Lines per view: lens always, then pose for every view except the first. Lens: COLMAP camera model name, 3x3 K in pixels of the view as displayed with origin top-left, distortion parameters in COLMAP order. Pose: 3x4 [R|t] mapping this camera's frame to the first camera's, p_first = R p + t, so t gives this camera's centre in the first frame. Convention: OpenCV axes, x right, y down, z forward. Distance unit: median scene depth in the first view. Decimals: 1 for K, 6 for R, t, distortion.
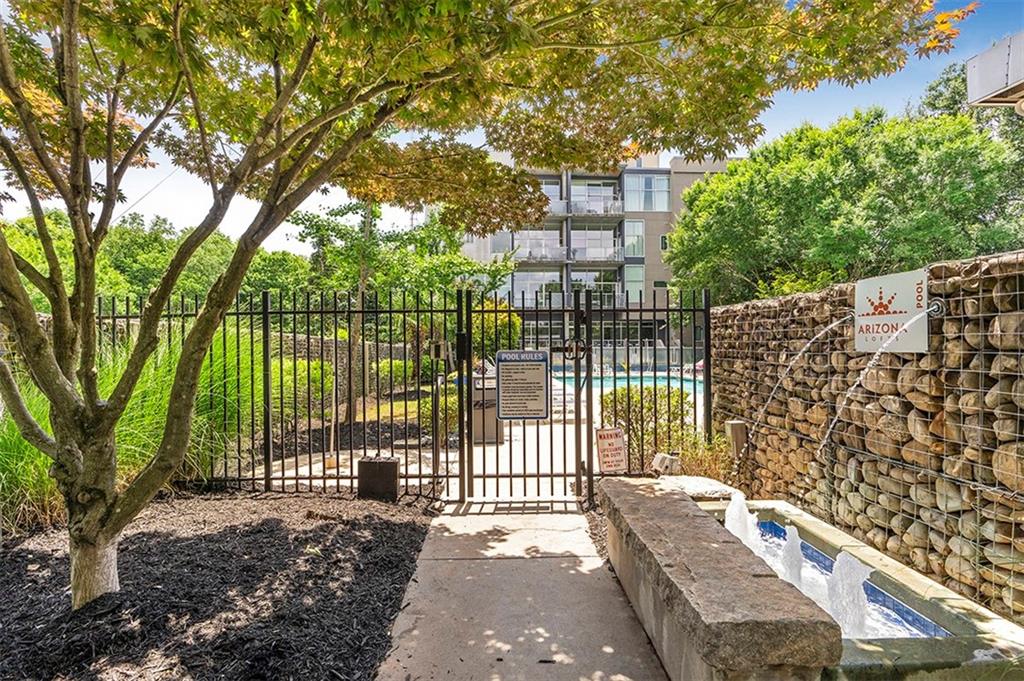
lens RADIAL K [[482.6, 0, 512.4], [0, 482.6, 344.6], [0, 0, 1]] dist [-0.004473, 0.002692]
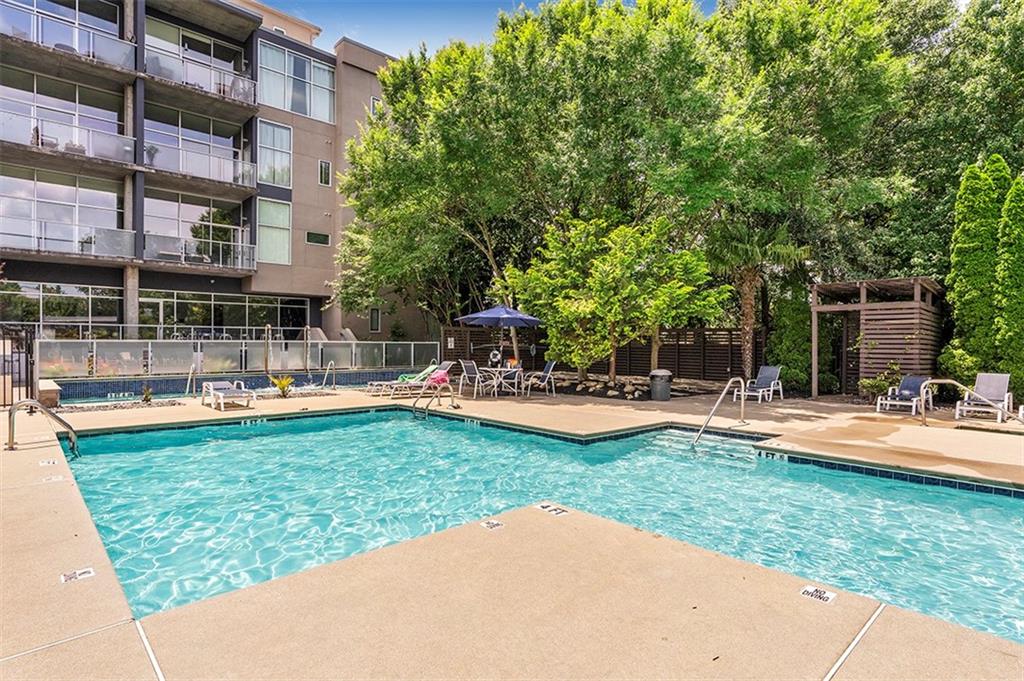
lens RADIAL K [[526.6, 0, 509.0], [0, 526.6, 342.1], [0, 0, 1]] dist [-0.003550, 0.000028]
pose [[0.745074, 0.002756, 0.666976, 0.039323], [-0.004644, 0.999989, 0.001057, 0.006003], [-0.666966, -0.003885, 0.745078, 0.331835]]
